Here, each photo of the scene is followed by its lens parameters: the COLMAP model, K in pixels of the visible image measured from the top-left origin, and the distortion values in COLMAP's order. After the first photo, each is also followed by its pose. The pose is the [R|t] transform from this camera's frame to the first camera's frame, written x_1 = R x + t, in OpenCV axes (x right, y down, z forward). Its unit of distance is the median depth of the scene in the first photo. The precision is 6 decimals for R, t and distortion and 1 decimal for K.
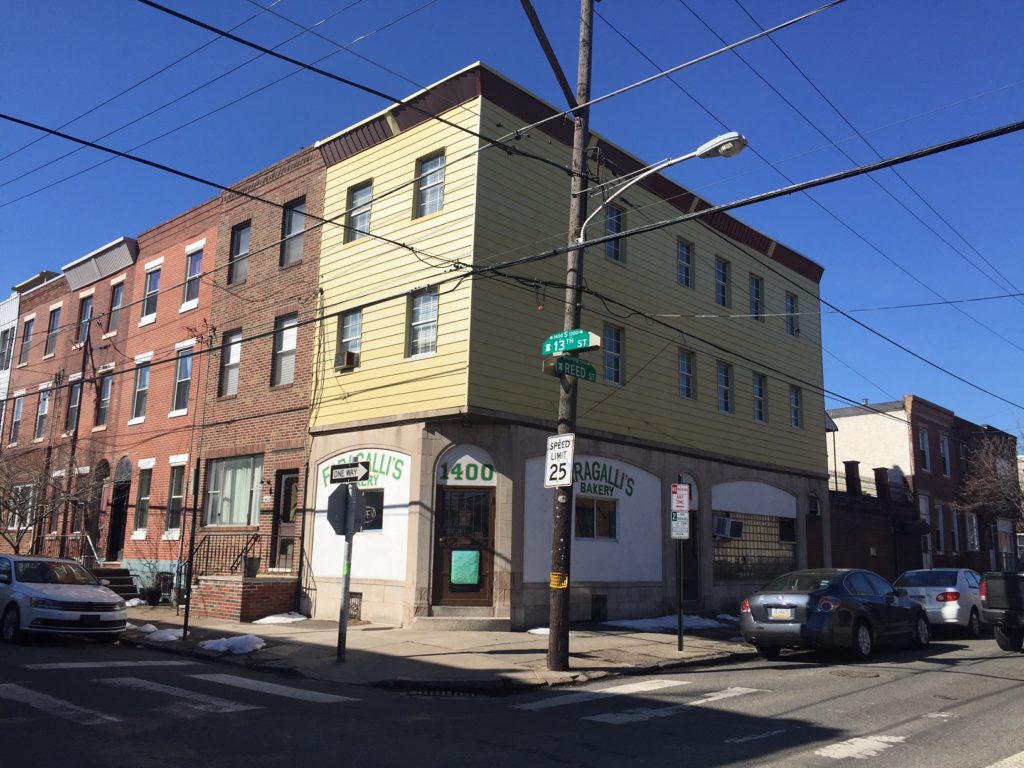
lens RADIAL K [[853.7, 0, 510.1], [0, 853.7, 387.7], [0, 0, 1]] dist [0.042842, 0.002611]
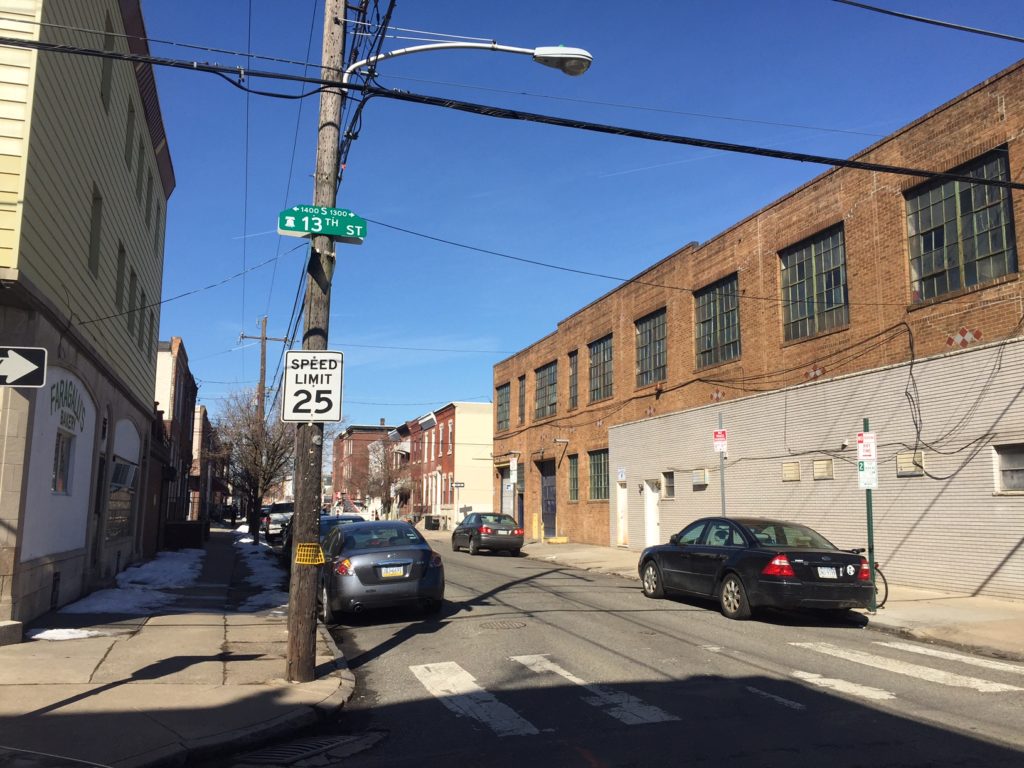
lens RADIAL K [[861.5, 0, 510.3], [0, 861.5, 385.4], [0, 0, 1]] dist [0.073776, -0.103018]
pose [[0.500185, 0.099489, 0.860184, -0.465480], [-0.153342, 0.987855, -0.025090, 0.075946], [-0.852233, -0.119353, 0.509366, 0.483930]]
